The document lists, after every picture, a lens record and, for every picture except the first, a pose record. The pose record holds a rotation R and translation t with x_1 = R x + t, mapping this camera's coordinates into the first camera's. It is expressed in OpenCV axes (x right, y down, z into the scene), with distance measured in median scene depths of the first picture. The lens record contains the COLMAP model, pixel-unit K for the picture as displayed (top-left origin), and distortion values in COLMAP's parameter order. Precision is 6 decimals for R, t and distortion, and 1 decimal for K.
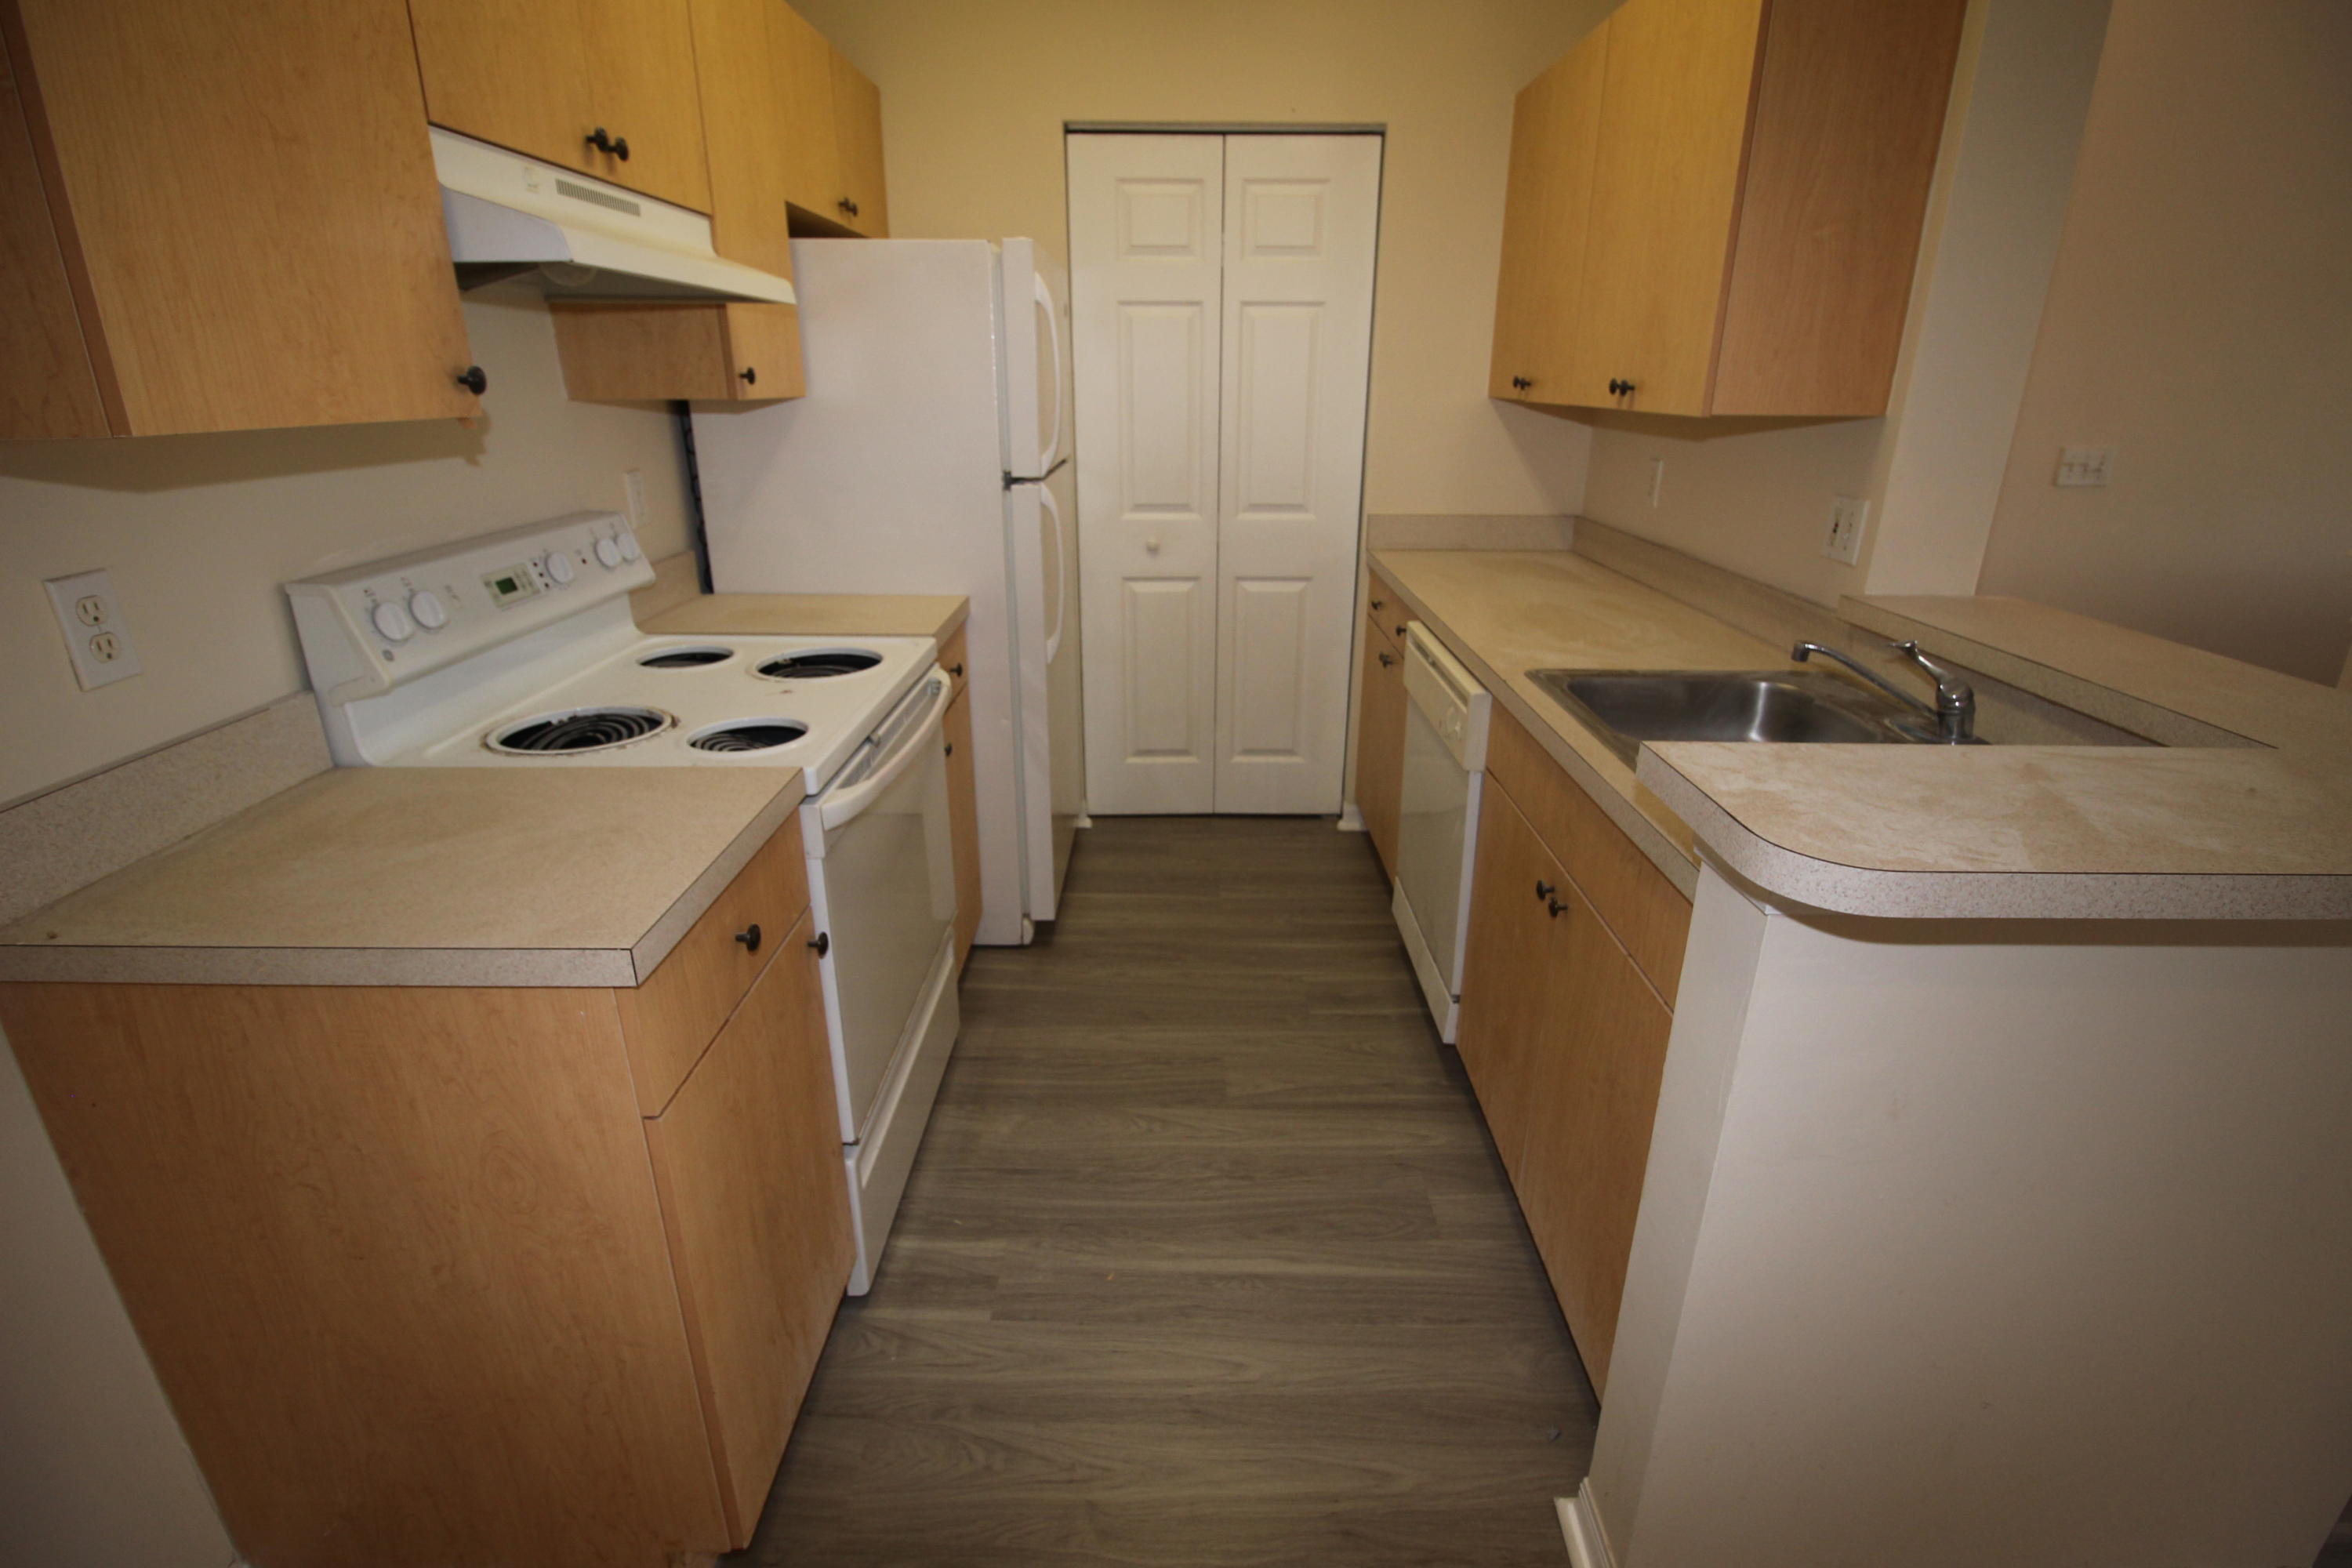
lens RADIAL K [[1060.1, 0, 1192.8], [0, 1060.1, 747.8], [0, 0, 1]] dist [0.005794, -0.012289]
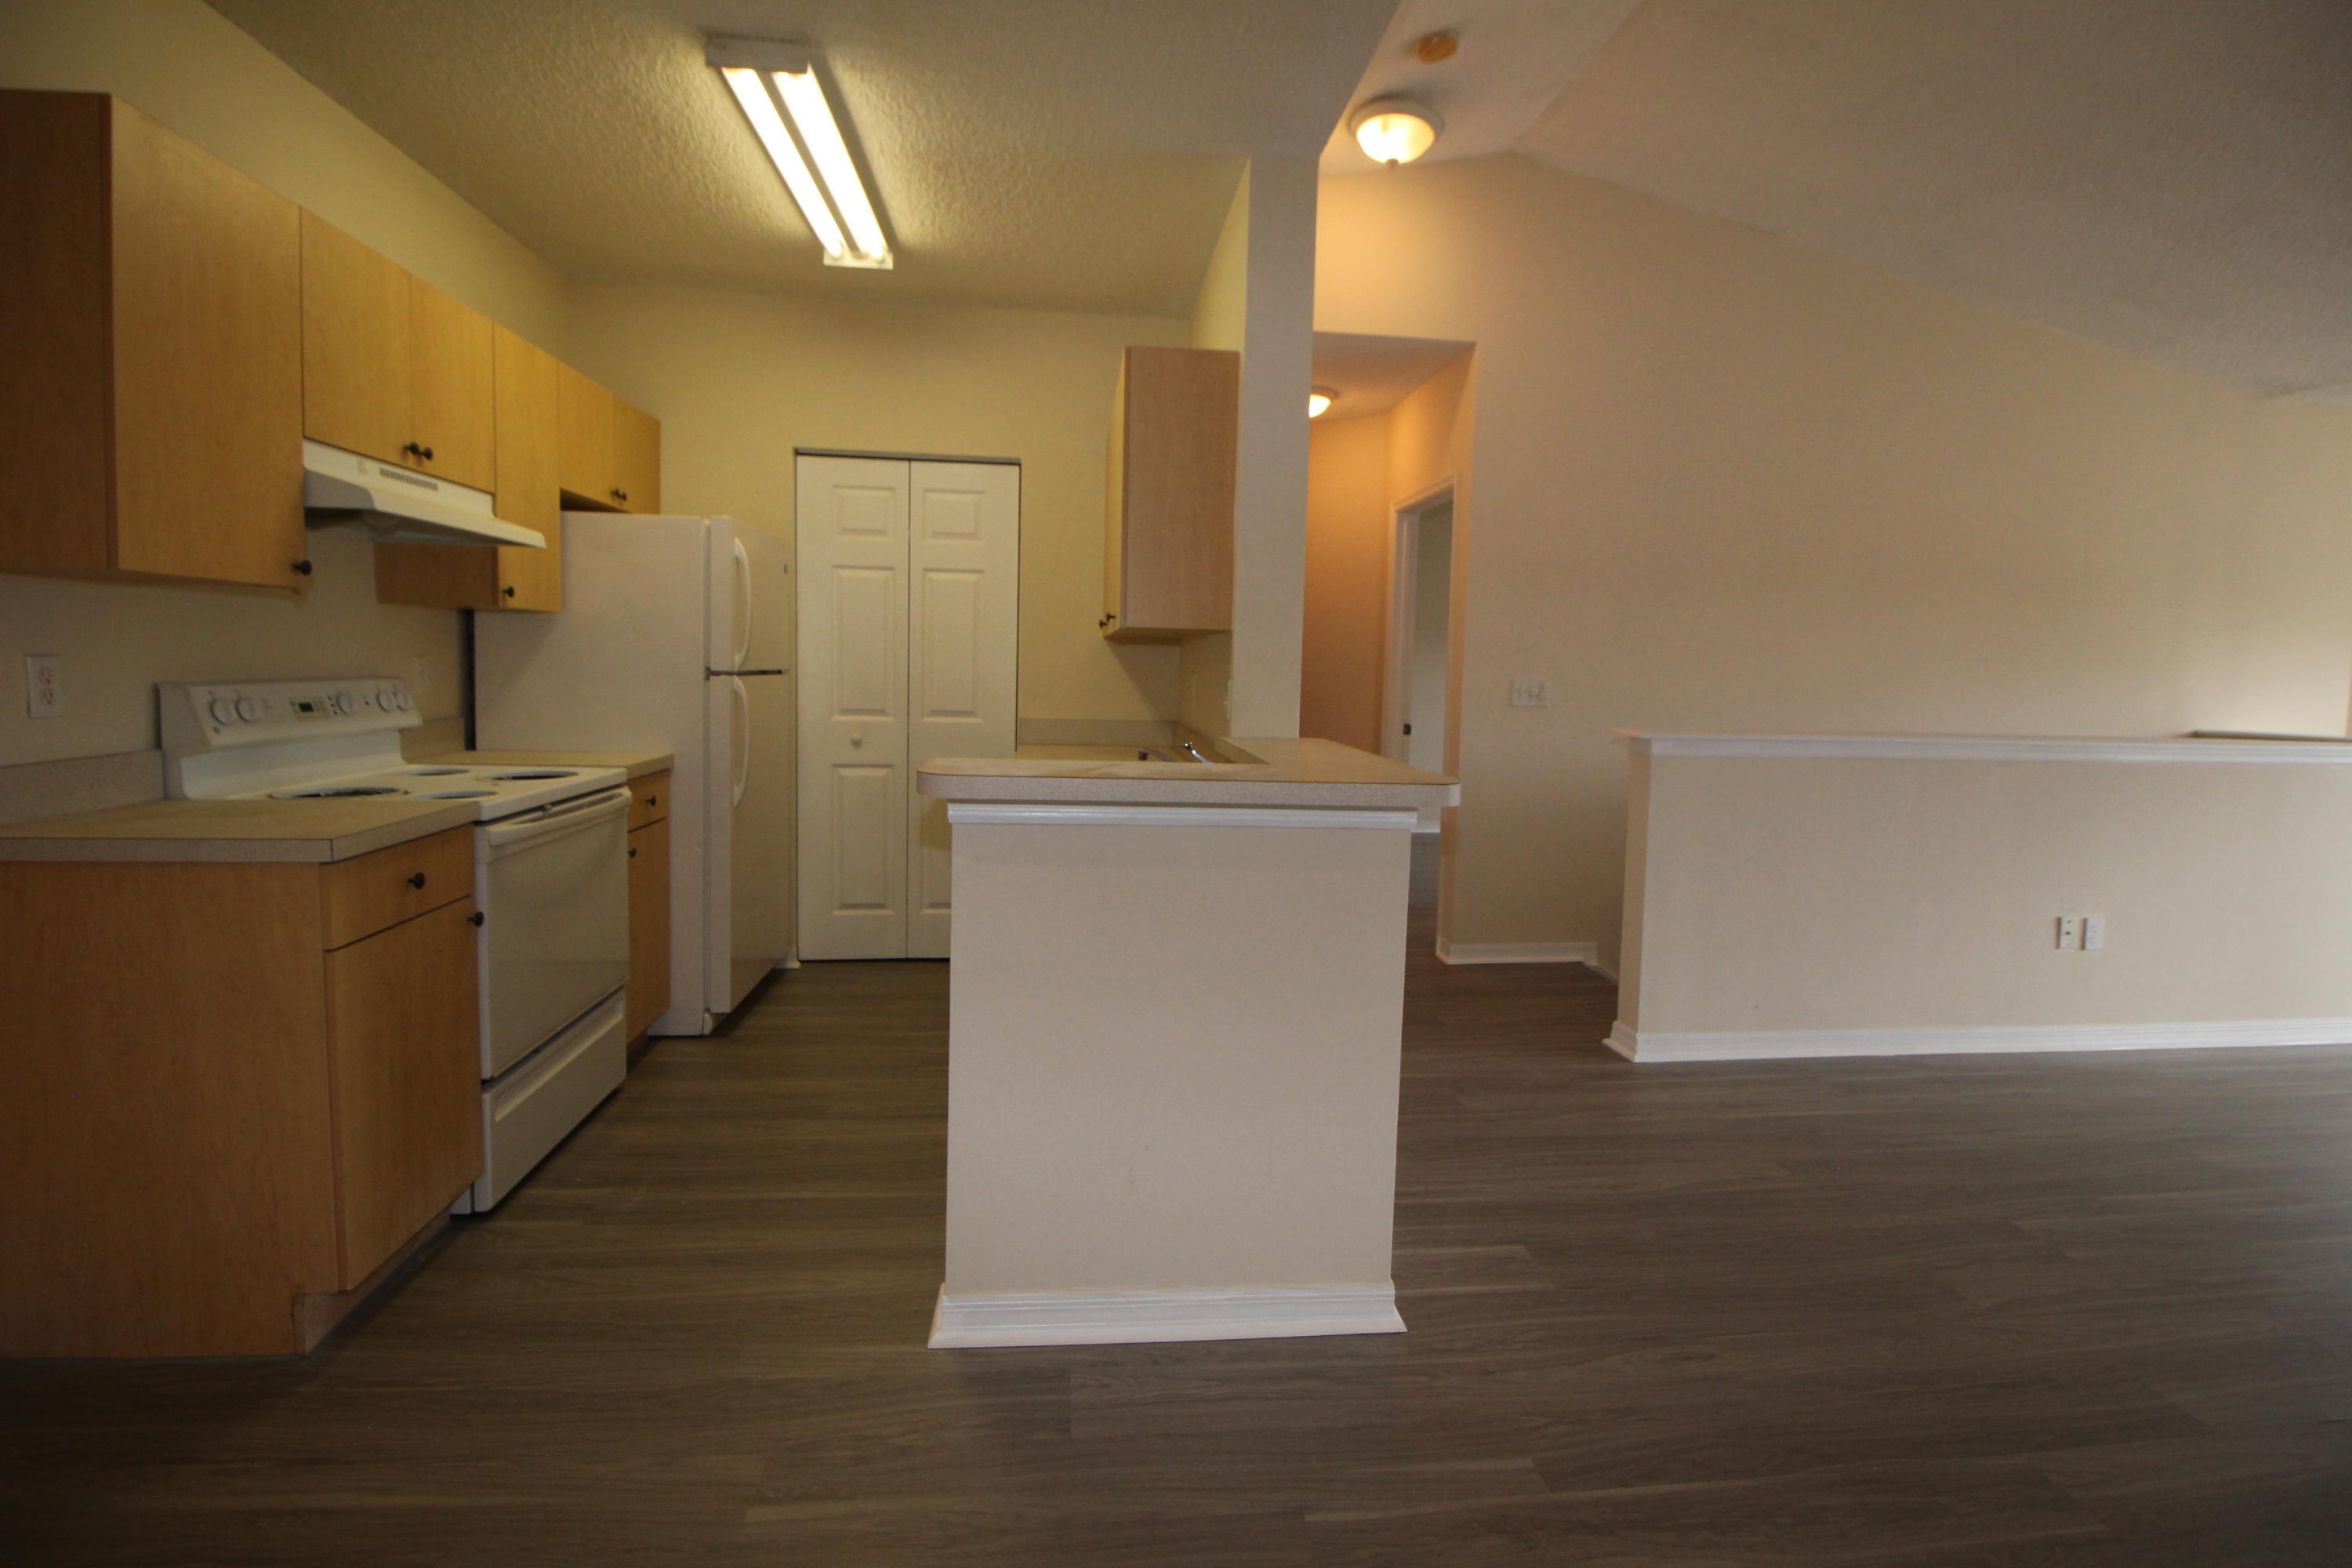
lens RADIAL K [[1060.1, 0, 1192.8], [0, 1060.1, 747.8], [0, 0, 1]] dist [0.005794, -0.012289]
pose [[0.993775, 0.011200, 0.110840, 0.391024], [0.017703, 0.966415, -0.256377, 0.273160], [-0.109988, 0.256744, 0.960201, -0.506874]]
